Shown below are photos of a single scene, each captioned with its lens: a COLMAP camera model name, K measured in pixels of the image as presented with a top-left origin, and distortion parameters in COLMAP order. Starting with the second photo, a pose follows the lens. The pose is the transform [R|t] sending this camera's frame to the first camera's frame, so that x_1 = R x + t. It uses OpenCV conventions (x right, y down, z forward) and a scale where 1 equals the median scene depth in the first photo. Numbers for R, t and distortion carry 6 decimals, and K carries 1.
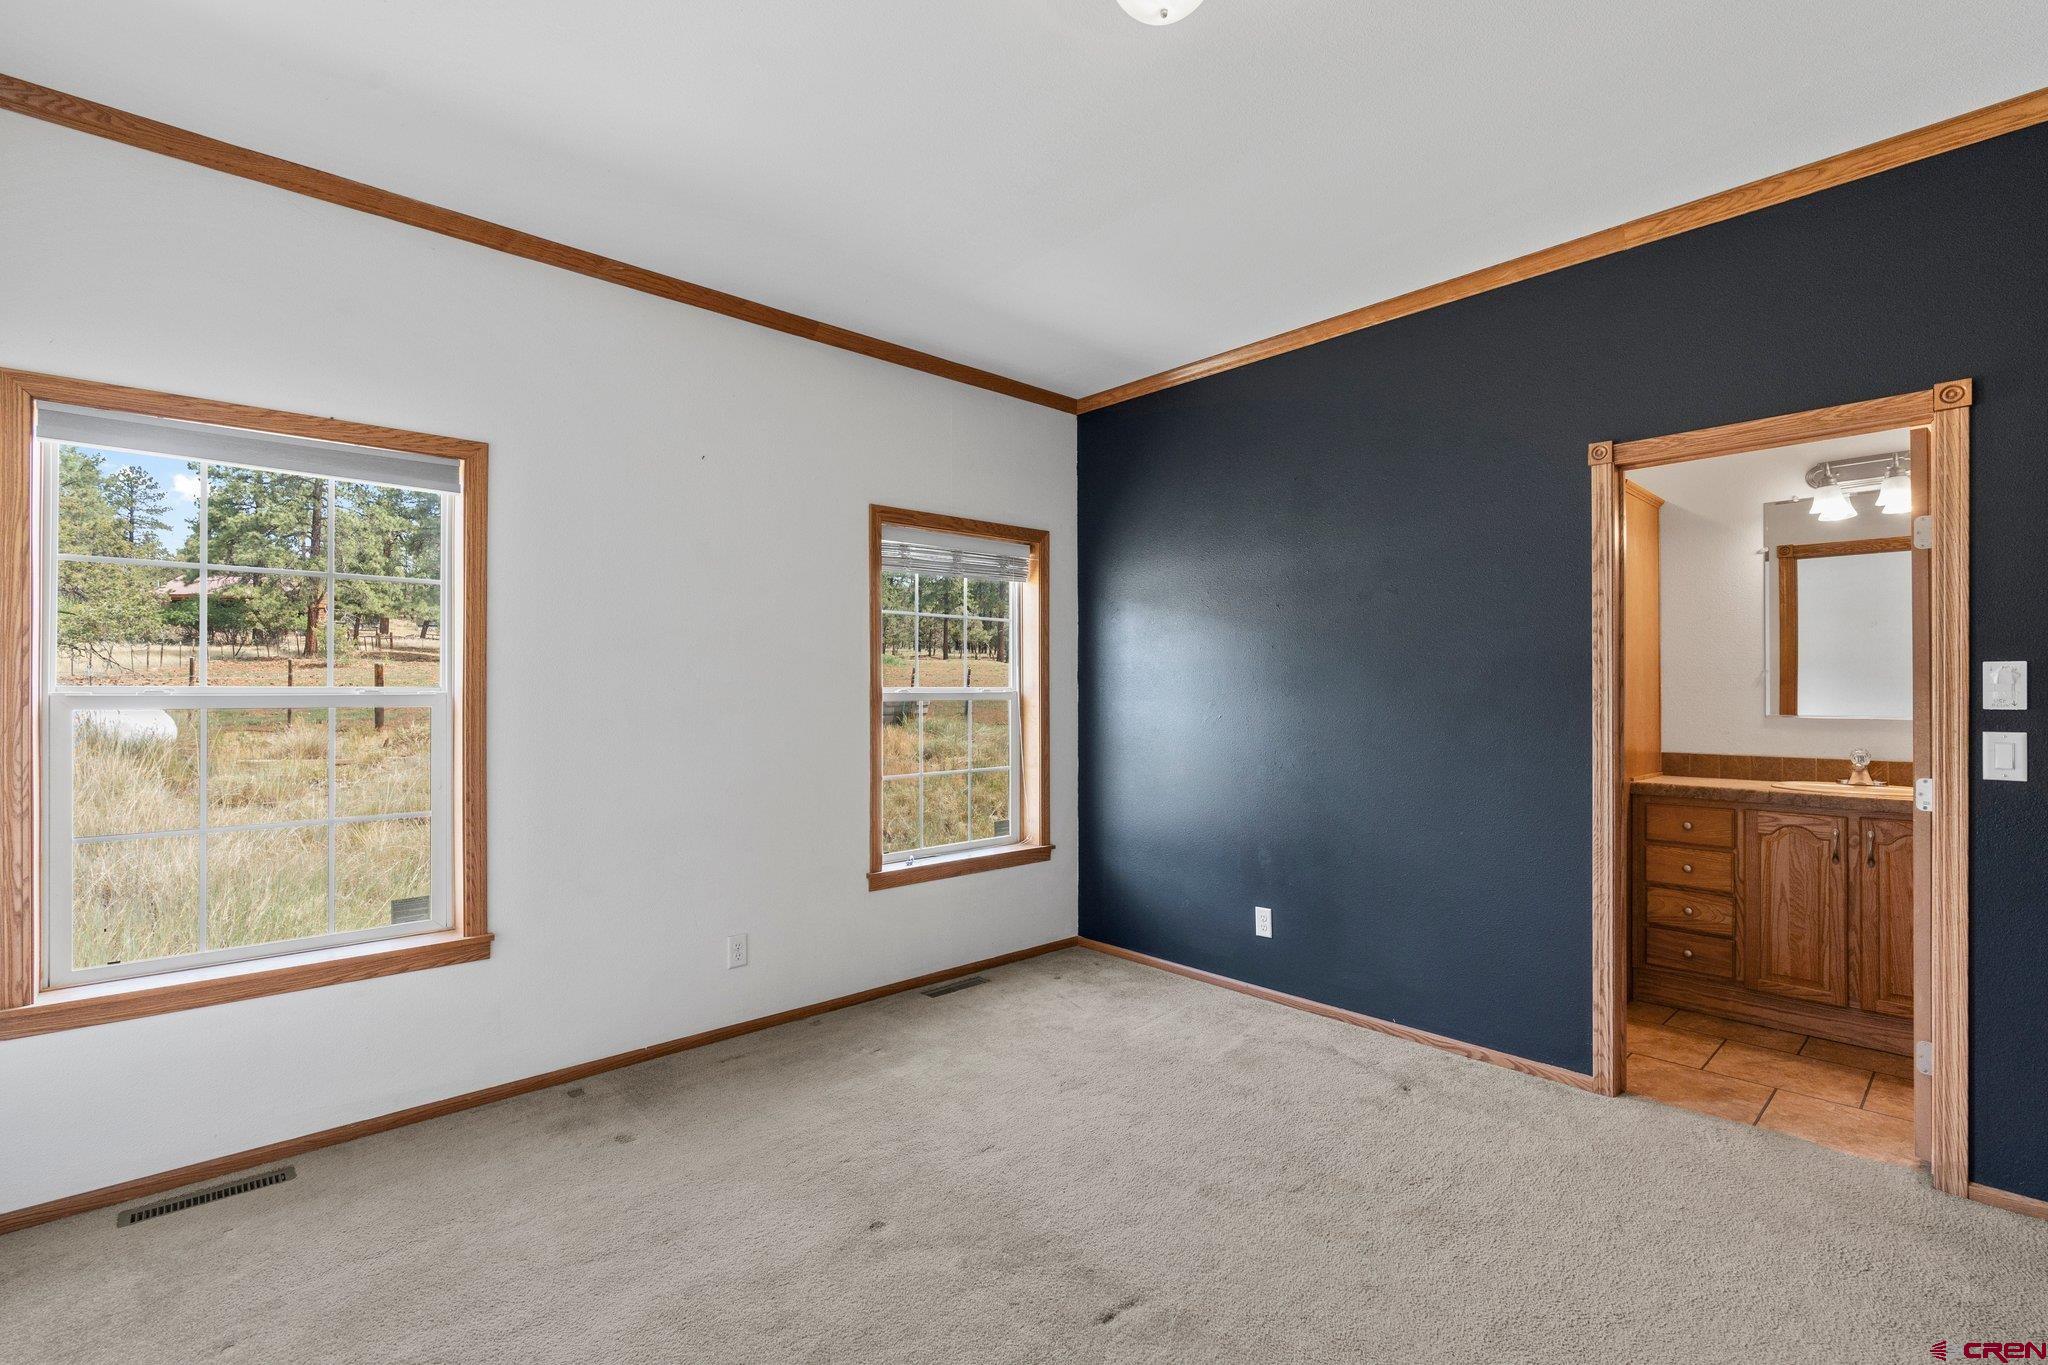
lens RADIAL K [[934.2, 0, 1013.5], [0, 934.2, 690.5], [0, 0, 1]] dist [-0.008526, 0.001312]
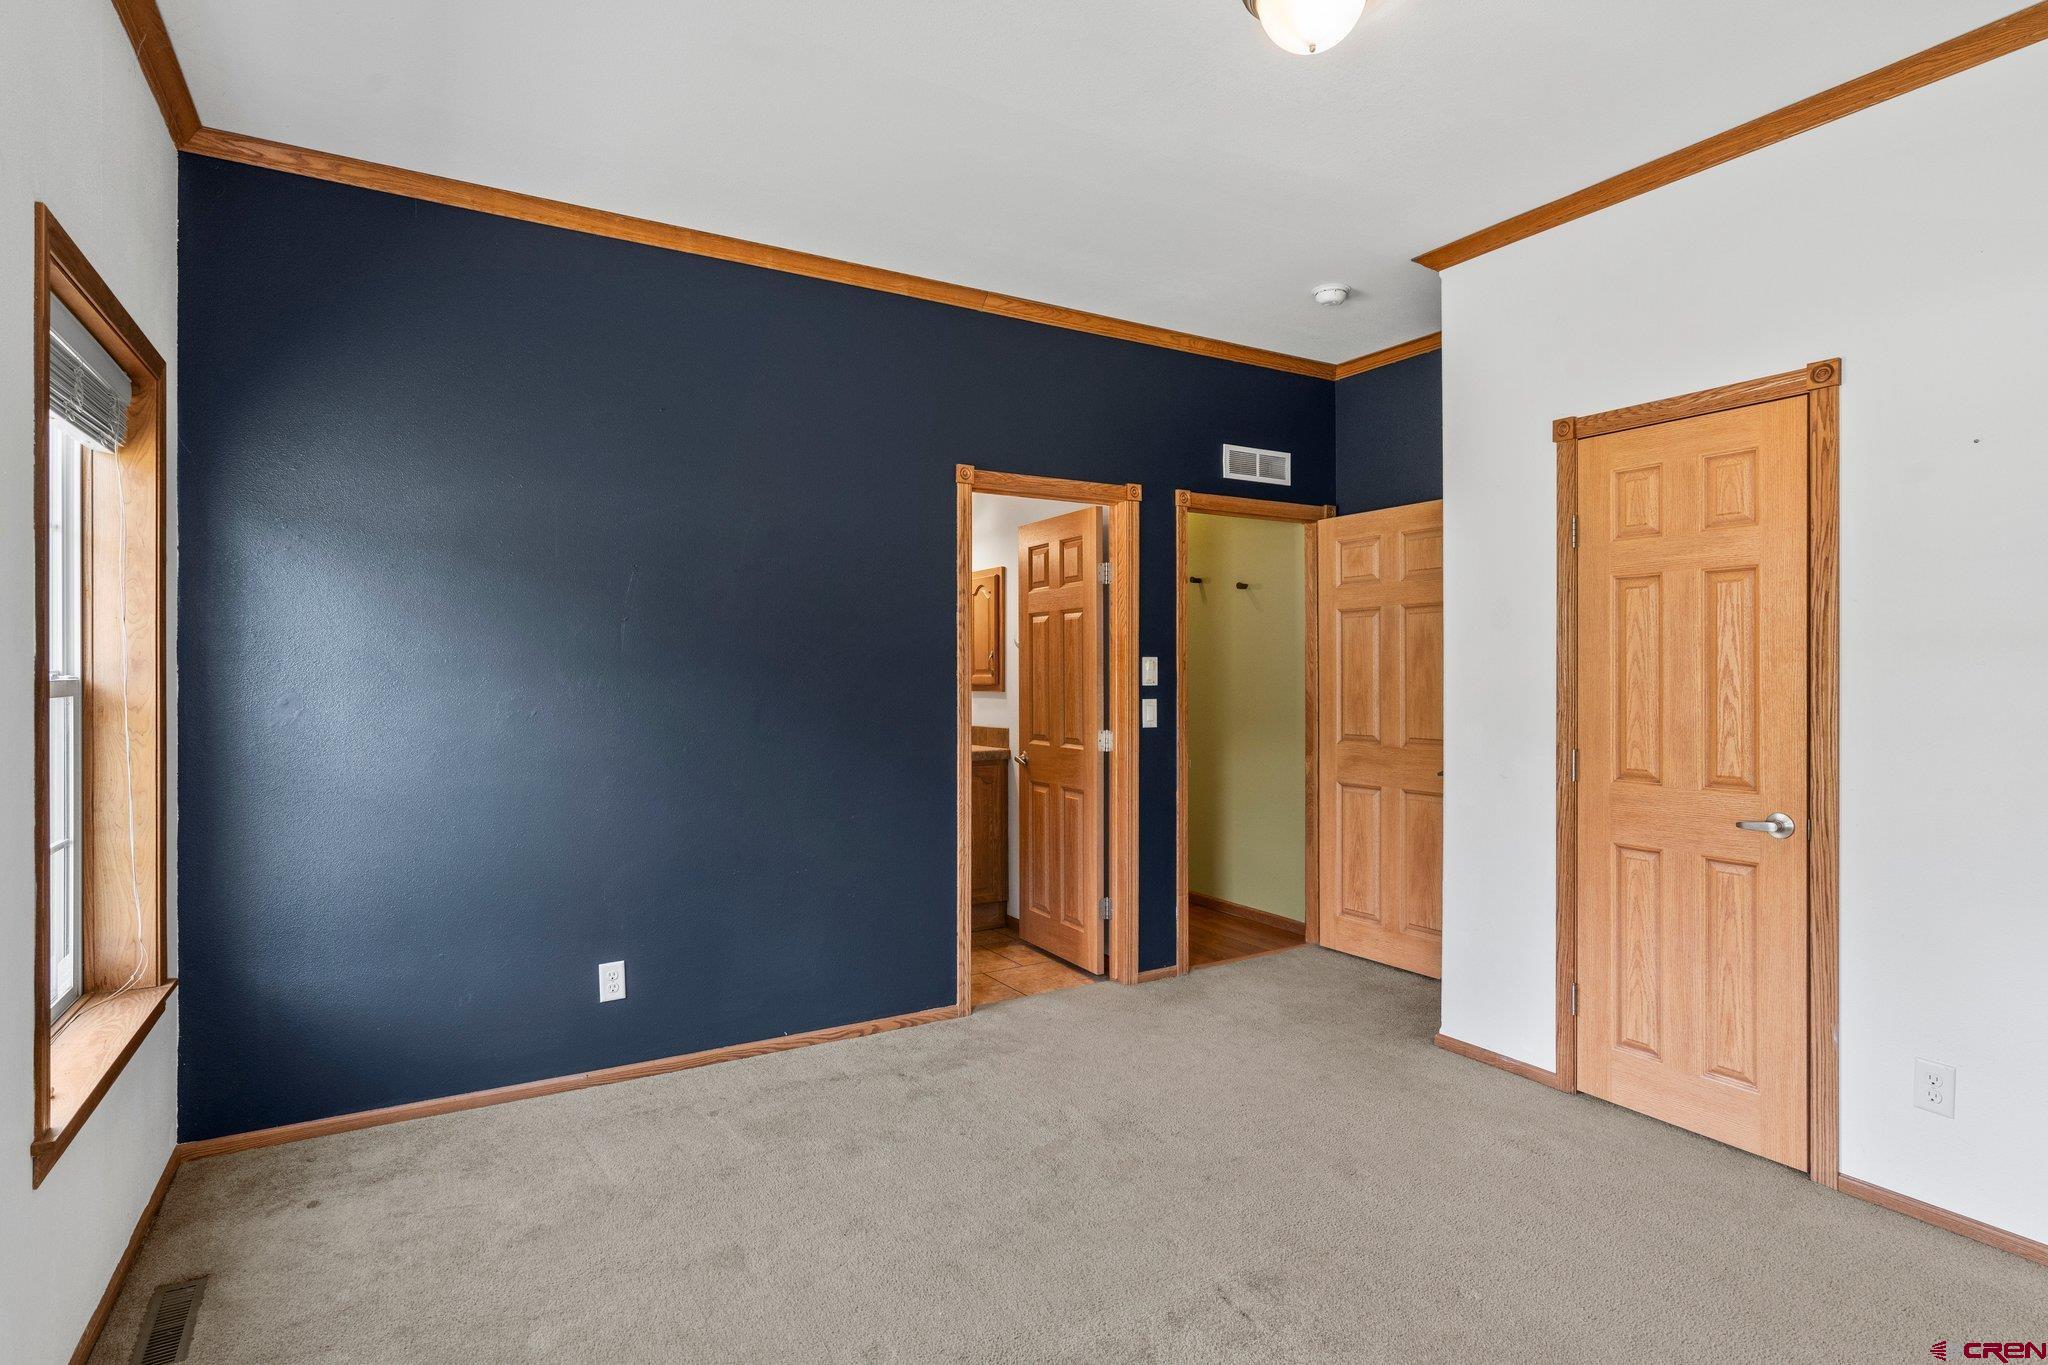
lens RADIAL K [[1069.3, 0, 1019.9], [0, 1069.3, 673.4], [0, 0, 1]] dist [0.003670, -0.000276]
pose [[0.185886, 0.001395, 0.982570, -0.725461], [0.001087, 0.999998, -0.001625, 0.000697], [-0.982571, 0.001370, 0.185884, 0.711030]]
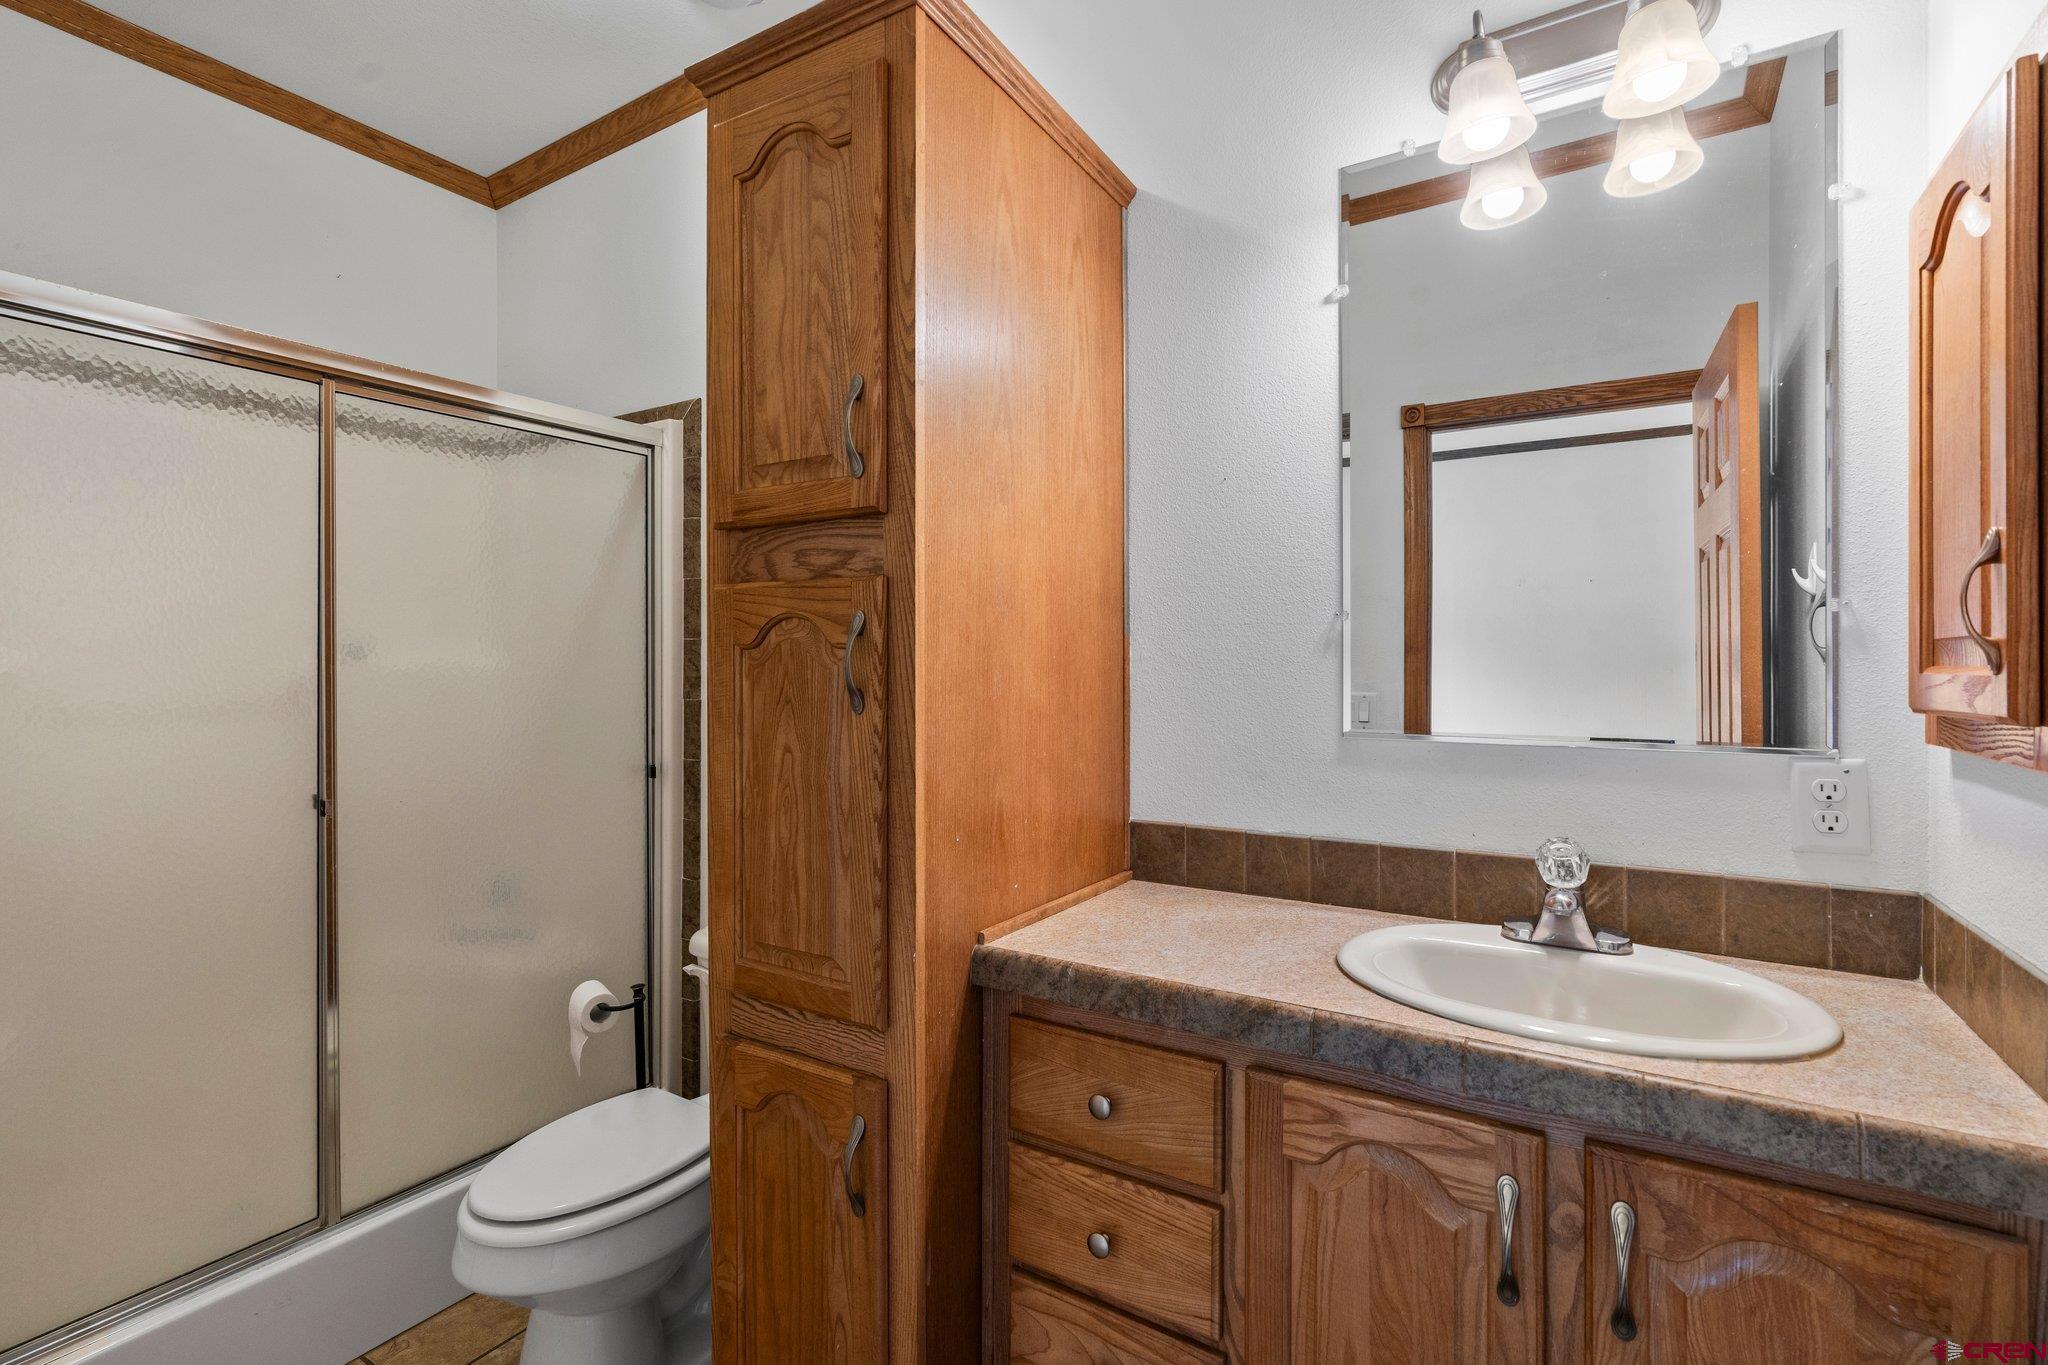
lens RADIAL K [[934.2, 0, 1030.9], [0, 934.2, 670.6], [0, 0, 1]] dist [-0.008526, 0.001312]
pose [[0.962069, -0.002799, 0.272792, 0.585983], [0.001714, 0.999990, 0.004215, 0.000097], [-0.272801, -0.003588, 0.962064, 0.672181]]
